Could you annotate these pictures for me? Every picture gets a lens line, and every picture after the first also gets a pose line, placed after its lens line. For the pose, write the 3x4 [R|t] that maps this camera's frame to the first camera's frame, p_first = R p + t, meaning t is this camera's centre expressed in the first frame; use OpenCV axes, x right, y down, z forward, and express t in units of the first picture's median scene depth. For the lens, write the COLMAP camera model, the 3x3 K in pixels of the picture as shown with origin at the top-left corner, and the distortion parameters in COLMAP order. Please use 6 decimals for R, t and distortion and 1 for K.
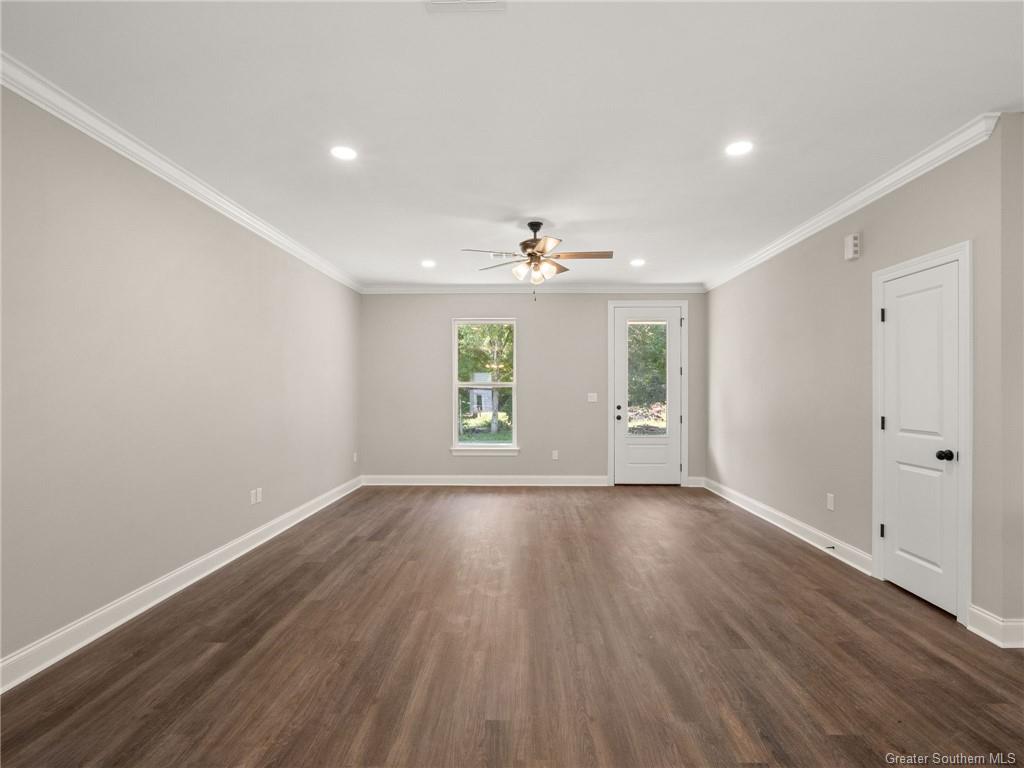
lens RADIAL K [[504.6, 0, 515.9], [0, 504.6, 387.1], [0, 0, 1]] dist [-0.013873, 0.000593]
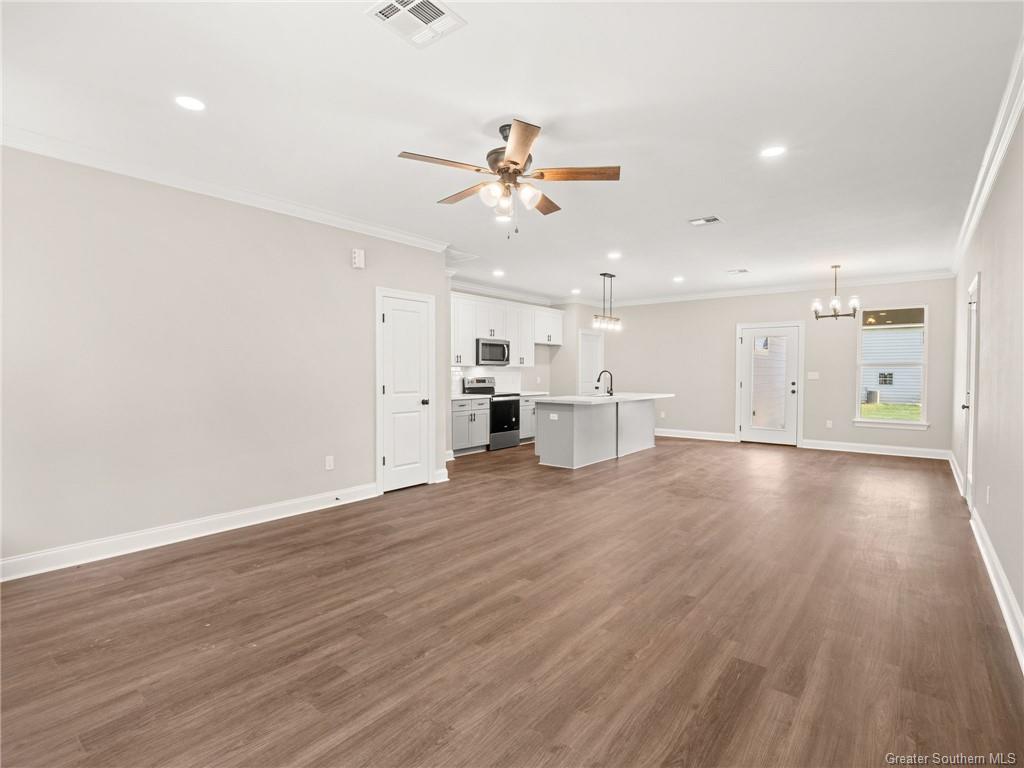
lens RADIAL K [[504.6, 0, 515.9], [0, 504.6, 387.1], [0, 0, 1]] dist [-0.013873, 0.000593]
pose [[-0.792873, -0.020121, 0.609055, -0.703494], [-0.005840, 0.999660, 0.025424, 0.030732], [-0.609359, 0.016601, -0.792720, 2.723720]]
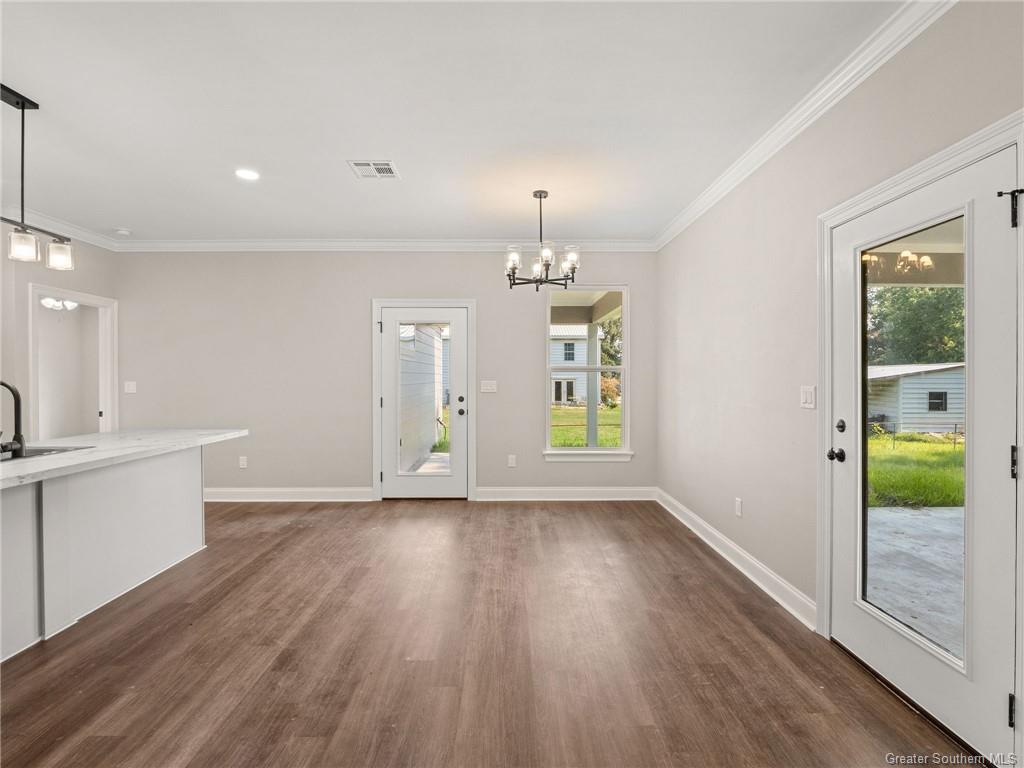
lens RADIAL K [[504.6, 0, 515.9], [0, 504.6, 387.1], [0, 0, 1]] dist [-0.013873, 0.000593]
pose [[-0.999247, 0.001136, -0.038779, -0.260256], [0.000618, 0.999910, 0.013372, 0.002671], [0.038790, 0.013338, -0.999158, 0.981419]]
